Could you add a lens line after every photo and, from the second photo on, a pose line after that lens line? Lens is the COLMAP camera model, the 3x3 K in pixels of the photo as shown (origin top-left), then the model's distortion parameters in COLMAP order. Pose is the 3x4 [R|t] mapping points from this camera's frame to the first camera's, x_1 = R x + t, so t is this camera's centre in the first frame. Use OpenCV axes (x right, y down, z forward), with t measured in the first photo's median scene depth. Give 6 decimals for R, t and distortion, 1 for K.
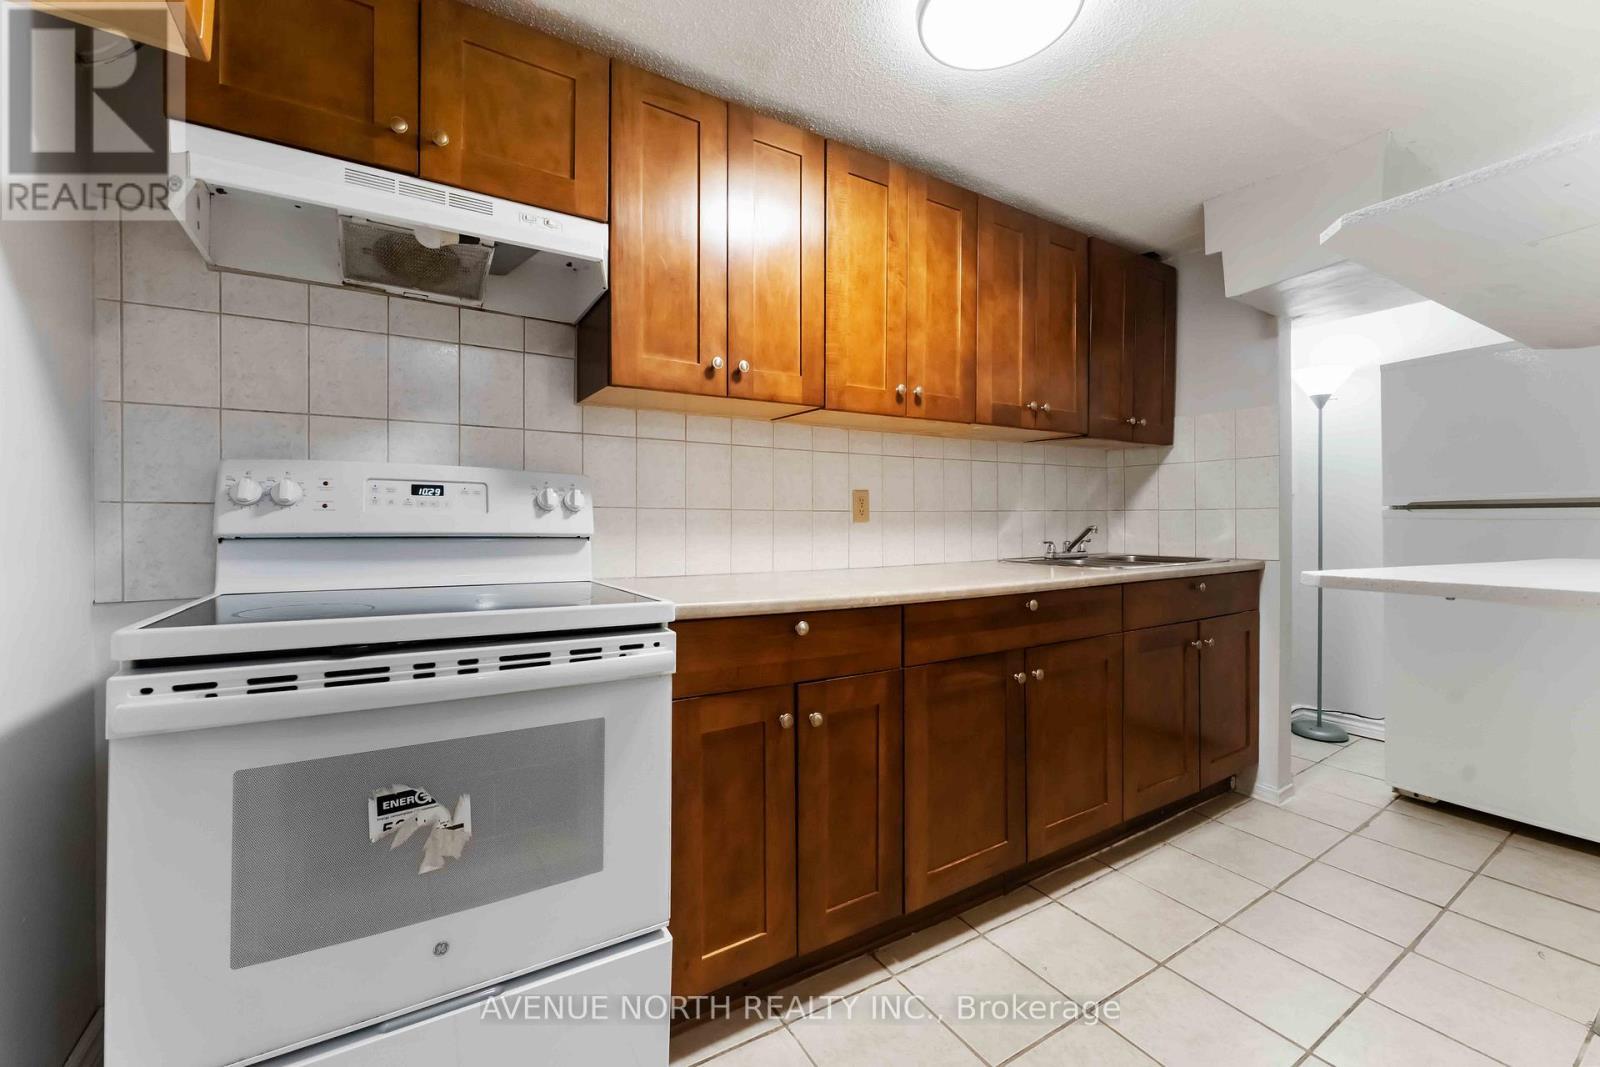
lens RADIAL K [[636.8, 0, 788.0], [0, 636.8, 522.6], [0, 0, 1]] dist [-0.004362, -0.000123]
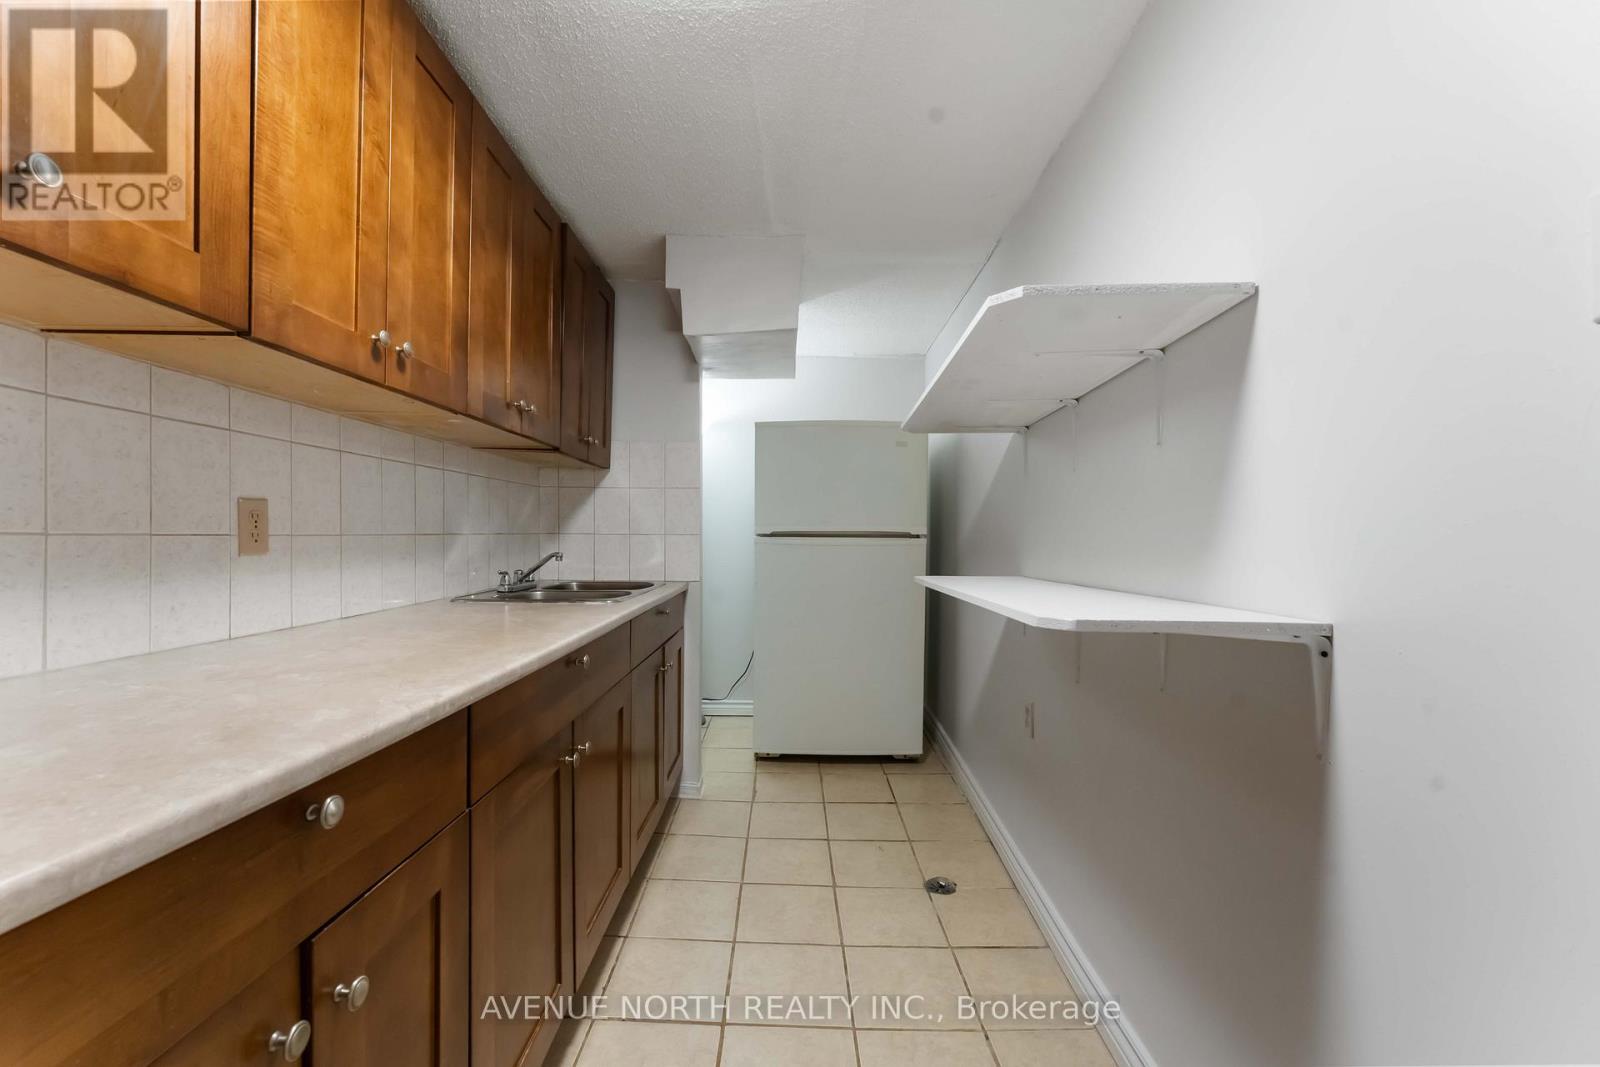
lens RADIAL K [[636.8, 0, 792.0], [0, 636.8, 544.2], [0, 0, 1]] dist [-0.004362, -0.000123]
pose [[0.536400, -0.002924, 0.843959, -0.115813], [-0.004257, 0.999972, 0.006170, -0.017018], [-0.843953, -0.006902, 0.536372, 0.315669]]
